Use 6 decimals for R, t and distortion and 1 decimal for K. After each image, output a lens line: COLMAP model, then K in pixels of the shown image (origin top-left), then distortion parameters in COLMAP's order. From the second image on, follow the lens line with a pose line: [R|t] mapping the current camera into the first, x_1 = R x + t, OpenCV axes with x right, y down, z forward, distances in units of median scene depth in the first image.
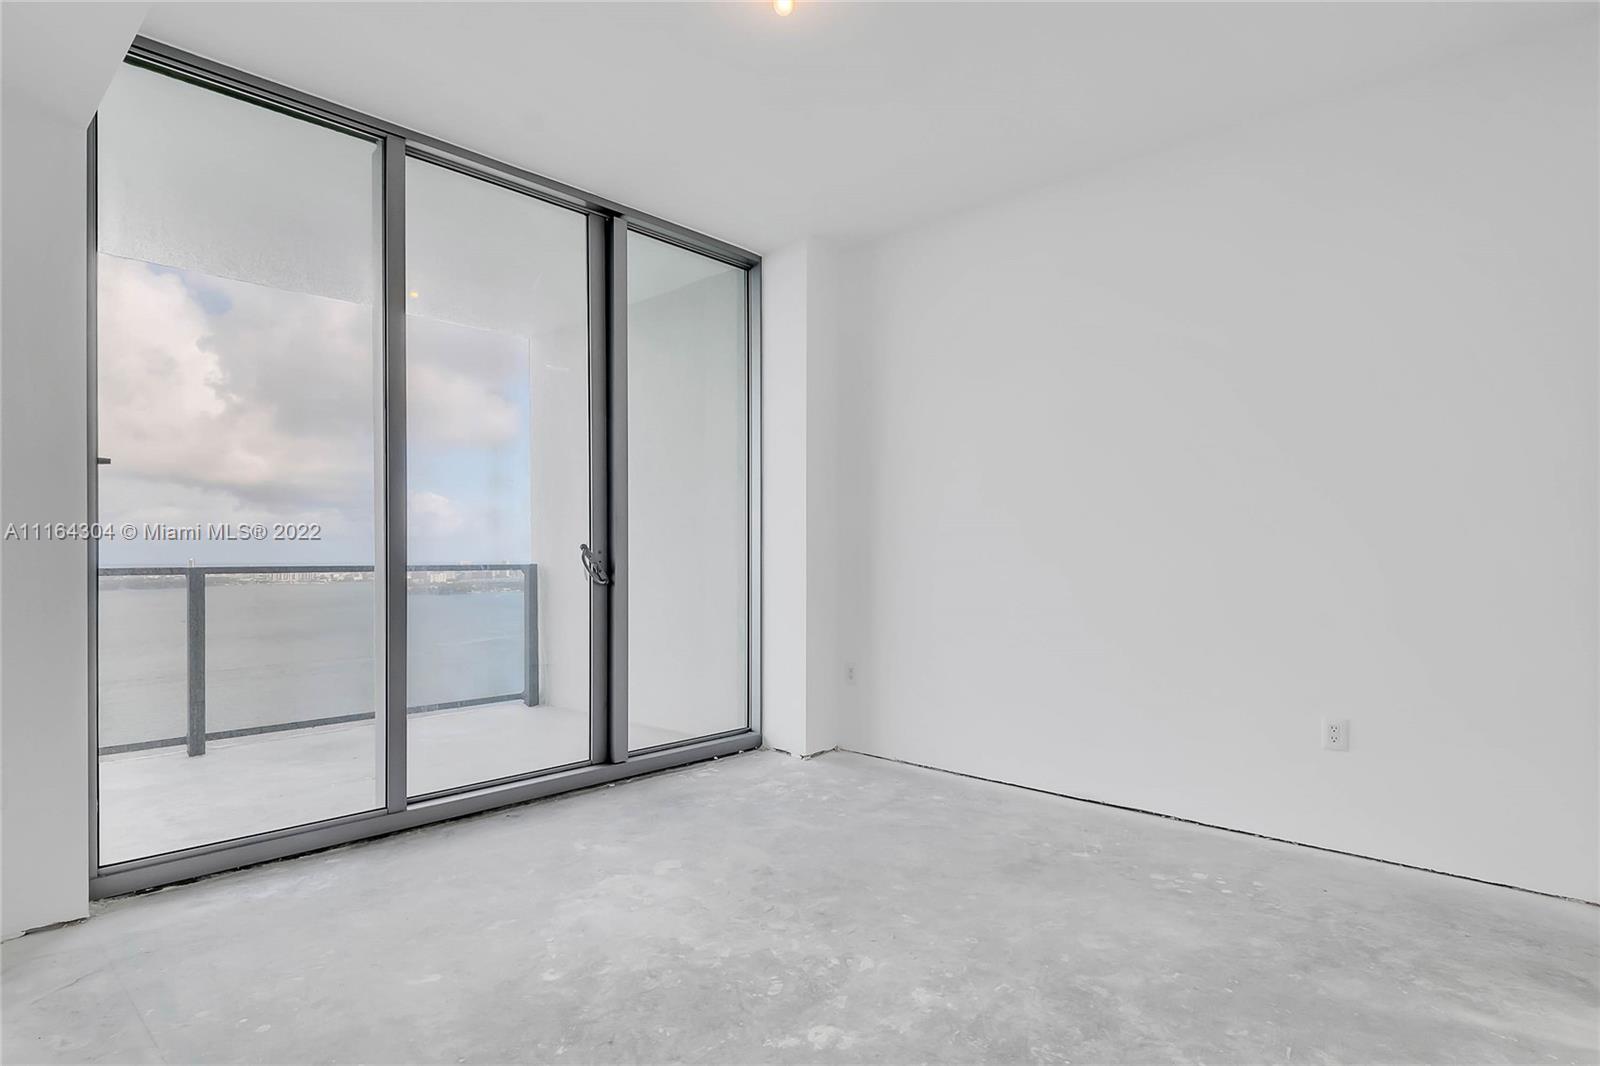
lens RADIAL K [[759.5, 0, 796.2], [0, 759.5, 563.7], [0, 0, 1]] dist [-0.002998, -0.003277]
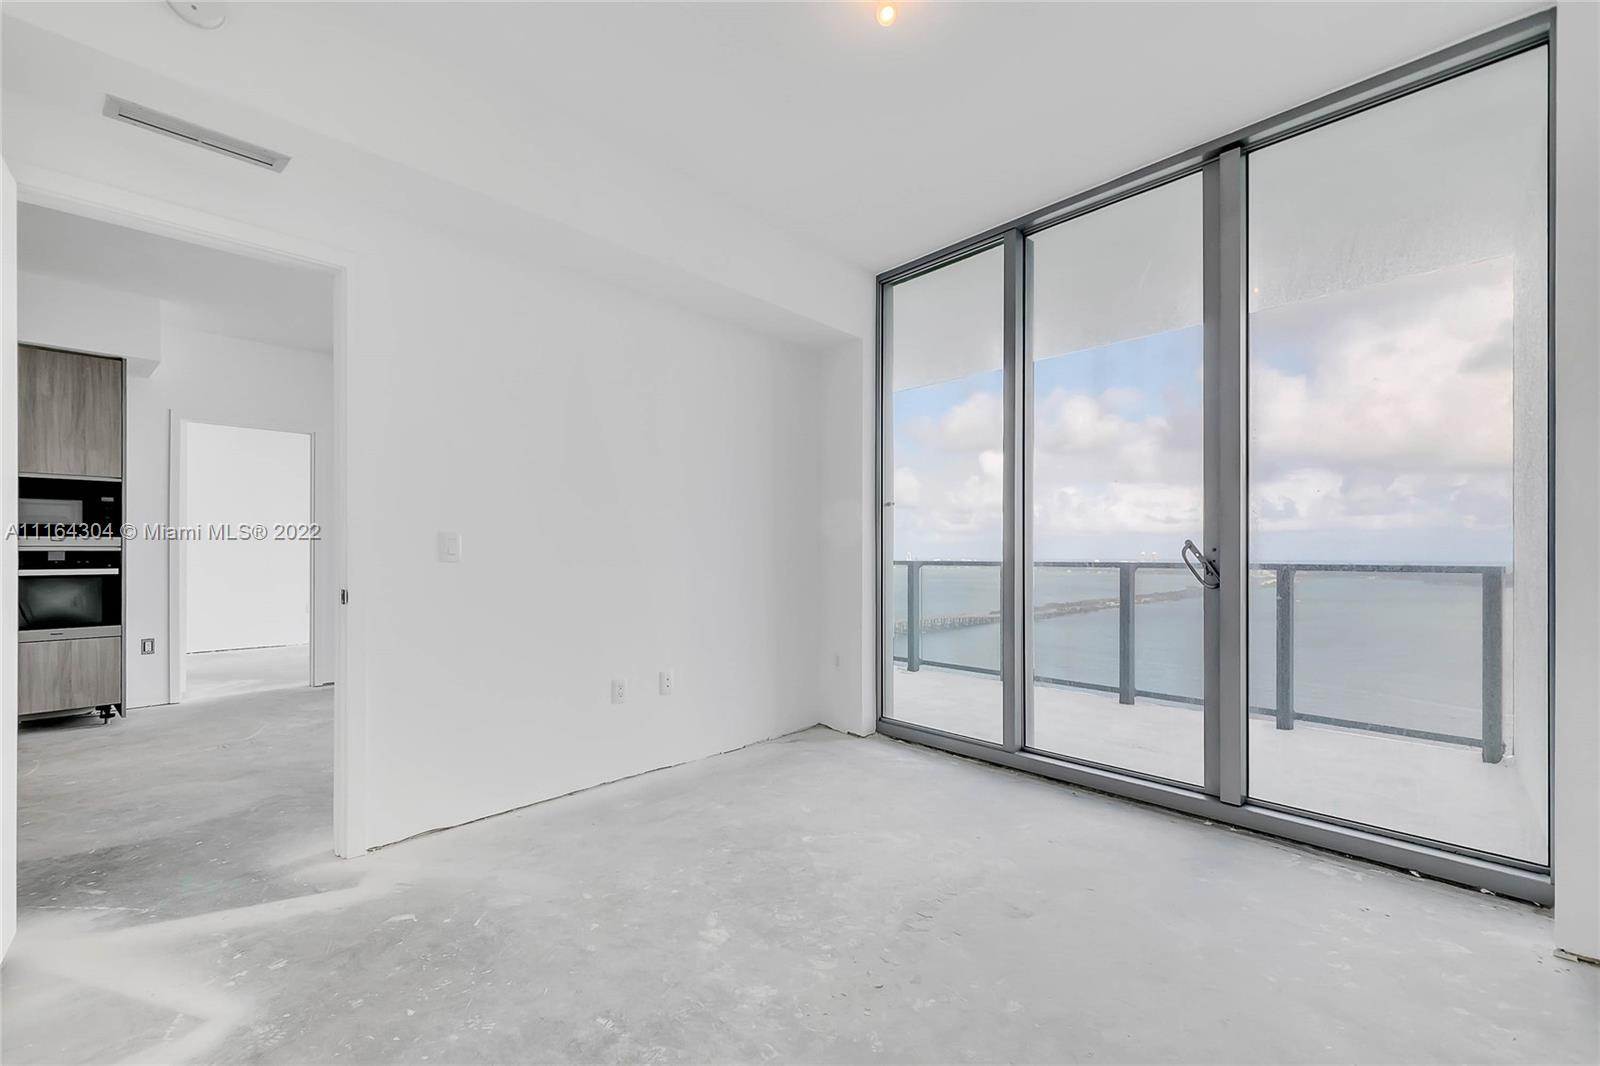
lens RADIAL K [[720.0, 0, 790.7], [0, 720.0, 550.5], [0, 0, 1]] dist [0.008292, -0.007719]
pose [[-0.065675, -0.002320, -0.997838, 0.679858], [-0.012076, 0.999926, -0.001530, -0.007962], [0.997768, 0.011950, -0.065698, 0.665583]]
